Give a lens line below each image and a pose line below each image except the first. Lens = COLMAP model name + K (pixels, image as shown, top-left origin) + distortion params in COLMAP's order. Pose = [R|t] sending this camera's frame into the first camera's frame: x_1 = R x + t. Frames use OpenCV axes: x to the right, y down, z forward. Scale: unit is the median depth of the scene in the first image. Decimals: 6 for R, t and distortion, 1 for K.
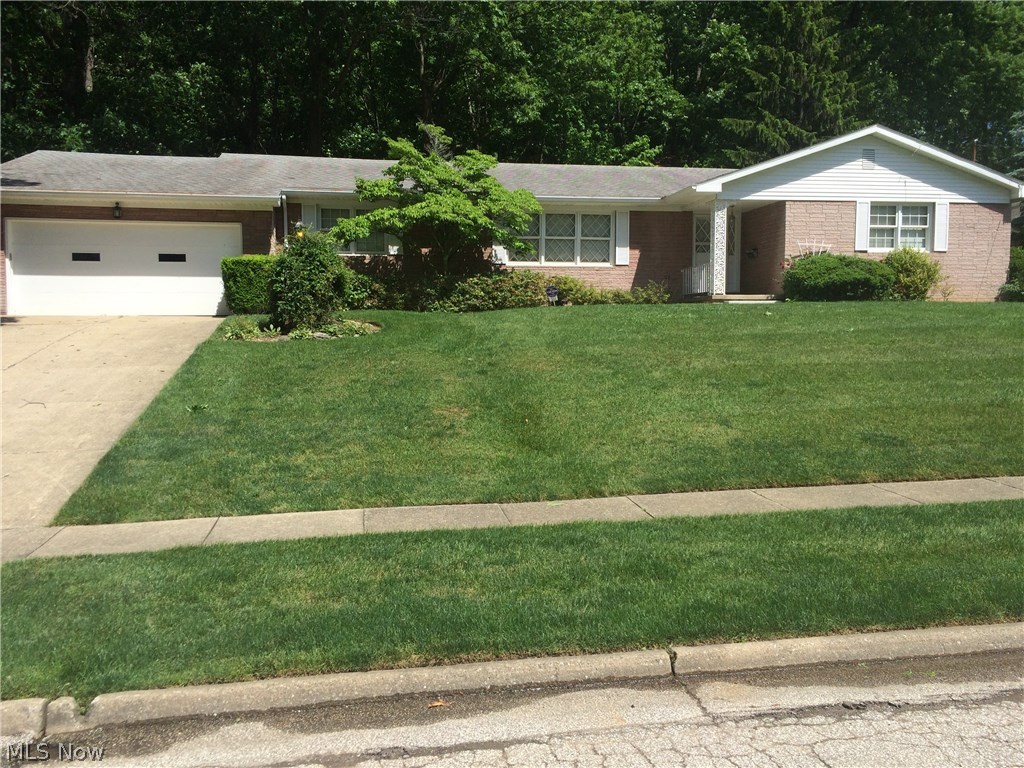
lens RADIAL K [[872.0, 0, 512.0], [0, 872.0, 384.0], [0, 0, 1]] dist [0.039742, -0.006640]
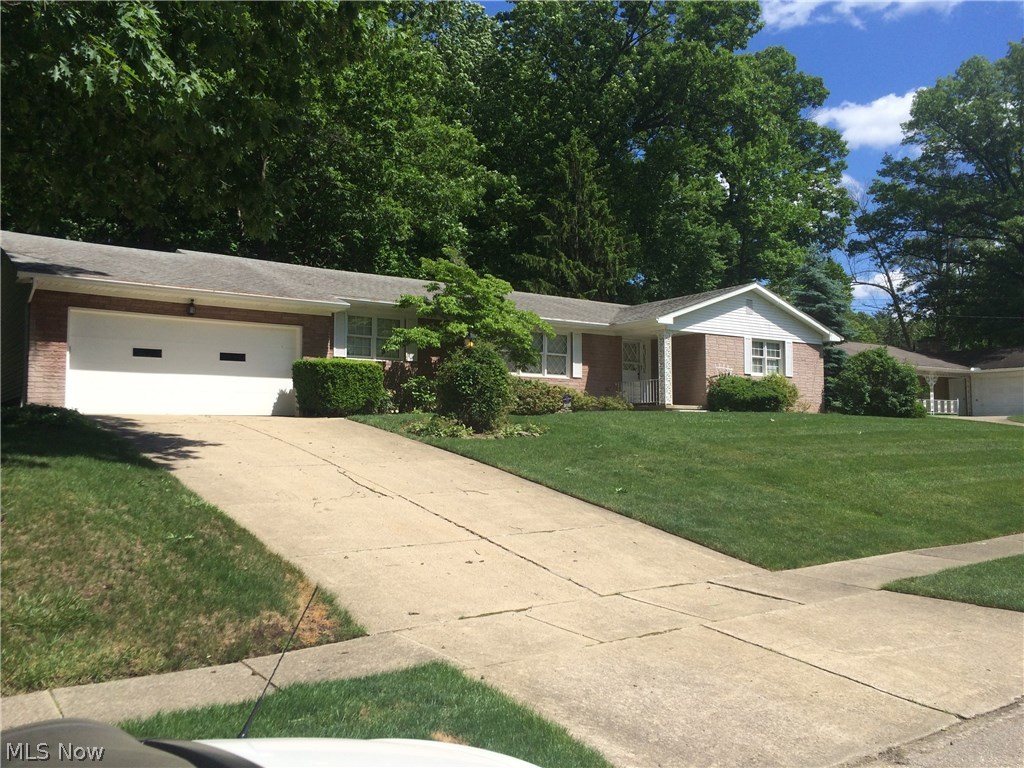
lens RADIAL K [[872.0, 0, 512.0], [0, 872.0, 384.0], [0, 0, 1]] dist [0.039742, -0.006640]
pose [[0.895188, 0.030632, 0.444636, -0.508487], [0.024265, 0.992806, -0.117249, 0.009075], [-0.445028, 0.115749, 0.888004, -0.011170]]
